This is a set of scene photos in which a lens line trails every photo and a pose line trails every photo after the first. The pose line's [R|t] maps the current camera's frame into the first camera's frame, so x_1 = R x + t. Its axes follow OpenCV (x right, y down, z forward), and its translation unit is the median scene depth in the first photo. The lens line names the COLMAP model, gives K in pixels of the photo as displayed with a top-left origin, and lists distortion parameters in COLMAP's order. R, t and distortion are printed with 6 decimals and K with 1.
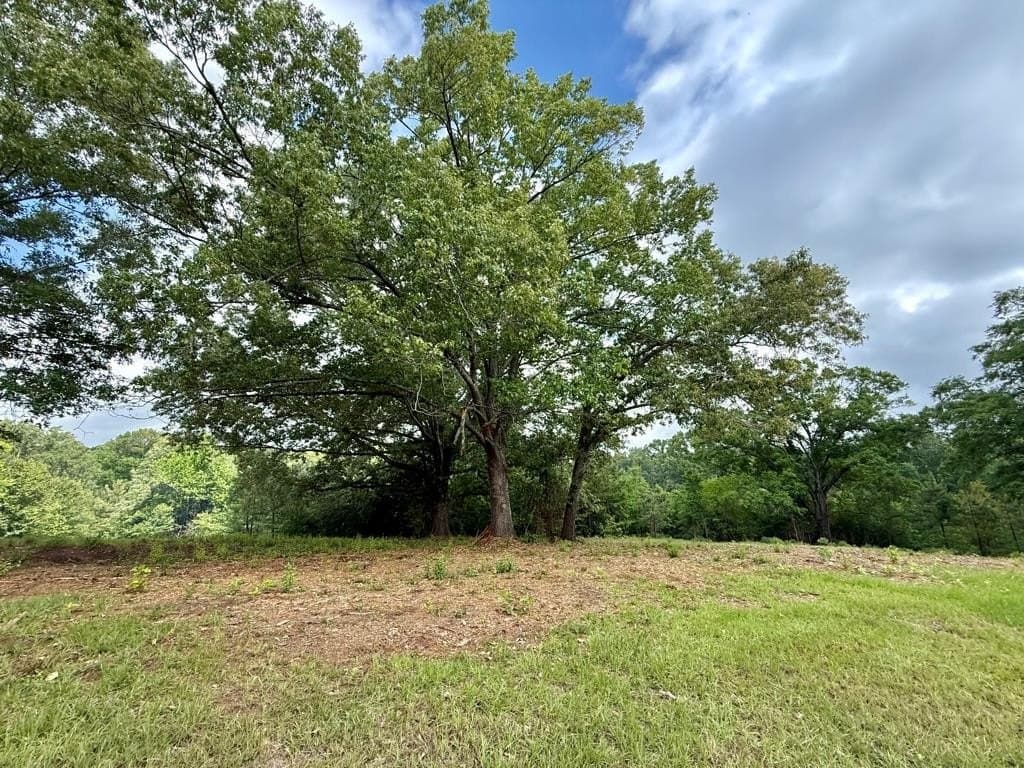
lens RADIAL K [[407.0, 0, 511.4], [0, 407.0, 388.3], [0, 0, 1]] dist [0.002357, 0.000317]
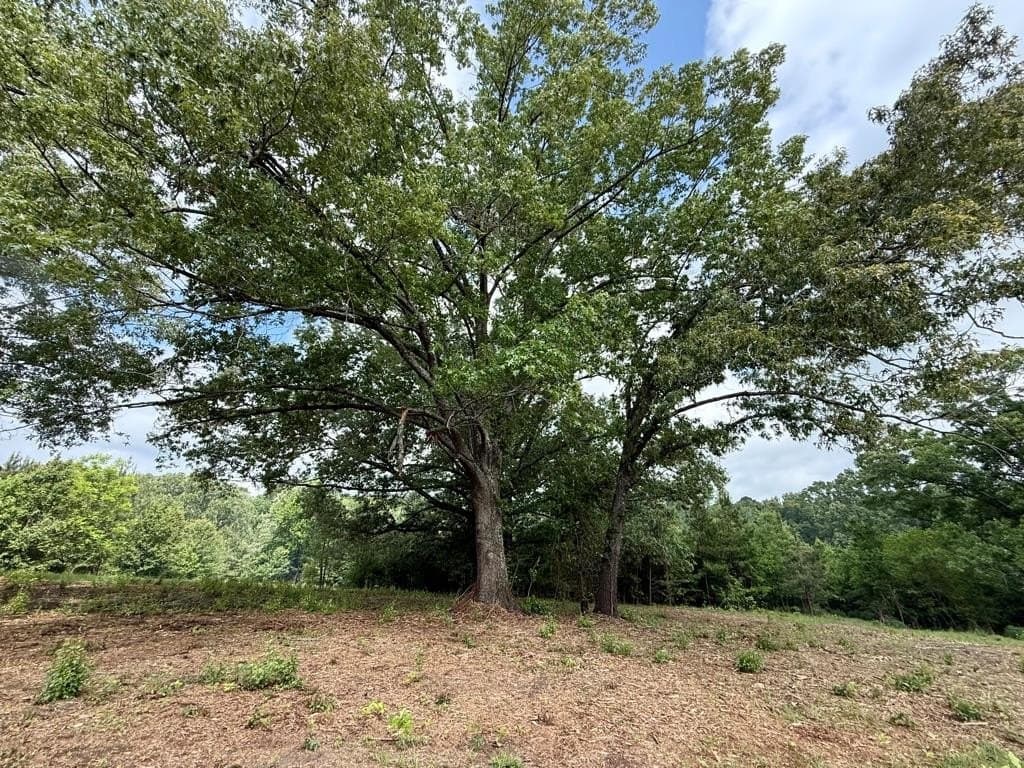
lens RADIAL K [[407.0, 0, 511.4], [0, 407.0, 388.3], [0, 0, 1]] dist [0.002357, 0.000317]
pose [[0.953579, -0.086330, -0.288502, 0.100614], [0.052236, 0.990923, -0.123864, 0.040625], [0.296576, 0.103043, 0.949434, 0.137716]]
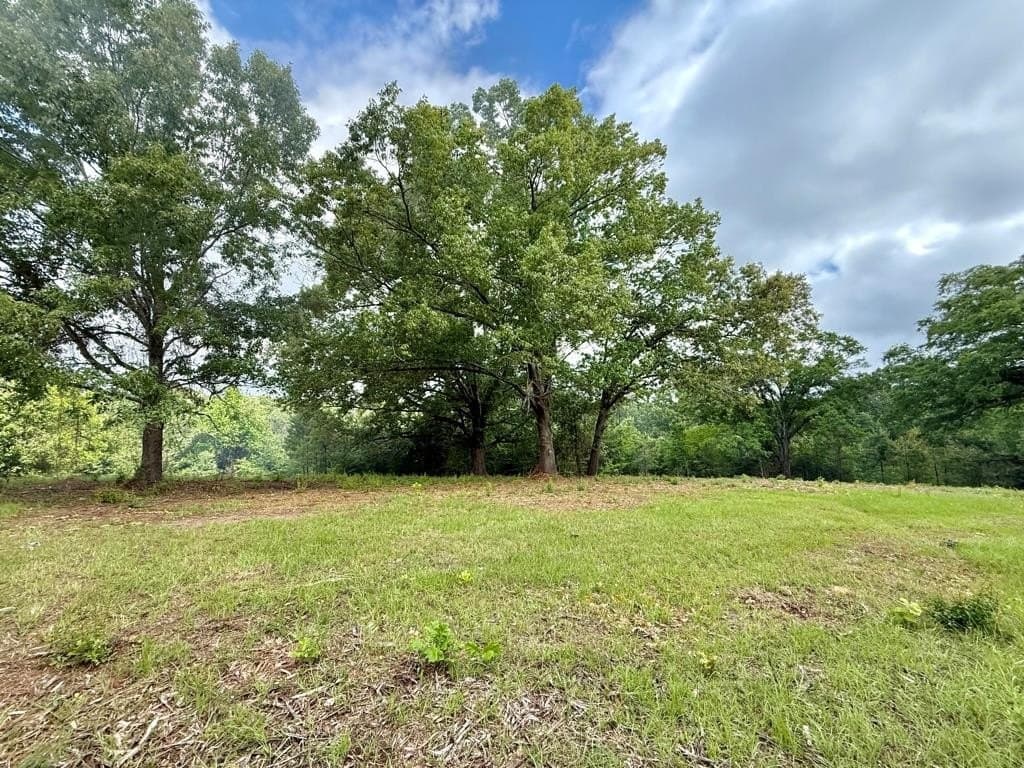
lens RADIAL K [[405.1, 0, 512.0], [0, 405.1, 384.0], [0, 0, 1]] dist [0.010078, 0.000085]
pose [[0.999343, 0.001082, 0.036216, -0.082309], [-0.005330, 0.993070, 0.117402, -0.039788], [-0.035838, -0.117518, 0.992424, -0.133847]]
